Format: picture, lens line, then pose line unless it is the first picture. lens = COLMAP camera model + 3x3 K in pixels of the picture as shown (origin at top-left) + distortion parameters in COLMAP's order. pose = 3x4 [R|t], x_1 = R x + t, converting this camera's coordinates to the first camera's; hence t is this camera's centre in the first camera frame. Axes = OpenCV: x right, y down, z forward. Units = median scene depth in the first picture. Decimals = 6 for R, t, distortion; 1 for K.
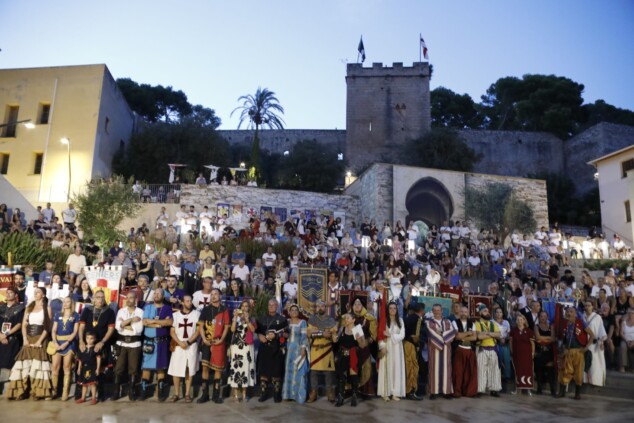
lens RADIAL K [[509.2, 0, 316.5], [0, 509.2, 207.8], [0, 0, 1]] dist [-0.086946, 0.007806]
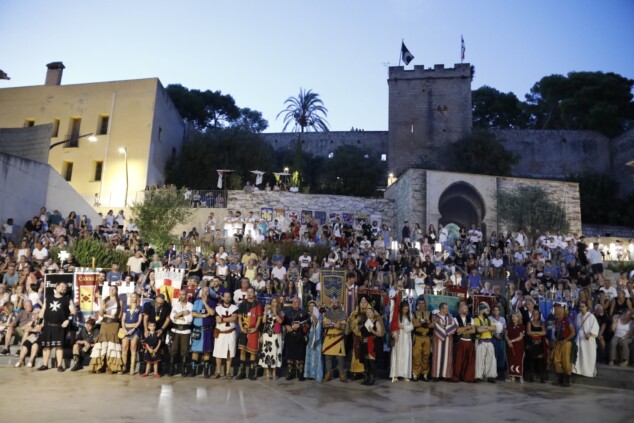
lens RADIAL K [[518.8, 0, 317.0], [0, 518.8, 211.5], [0, 0, 1]] dist [-0.113630, 0.005884]
pose [[0.995133, -0.006153, -0.098348, 0.030844], [0.007360, 0.999902, 0.011916, -0.013661], [0.098265, -0.012582, 0.995081, -0.081389]]
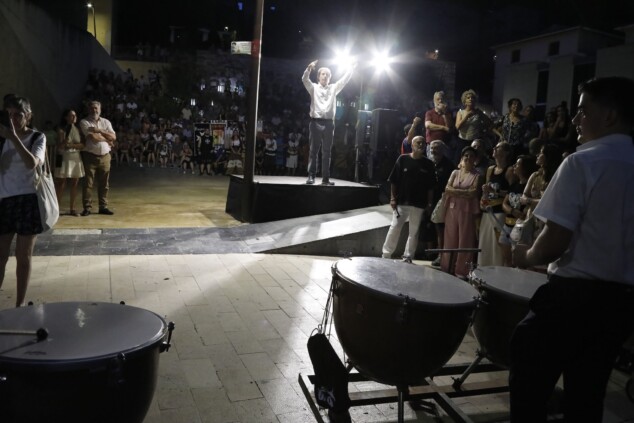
lens RADIAL K [[518.8, 0, 317.0], [0, 518.8, 211.5], [0, 0, 1]] dist [-0.113630, 0.005884]
pose [[0.983966, 0.013363, 0.177855, -0.203779], [-0.069175, 0.947727, 0.311494, -0.090444], [-0.164395, -0.318803, 0.933455, -0.506195]]
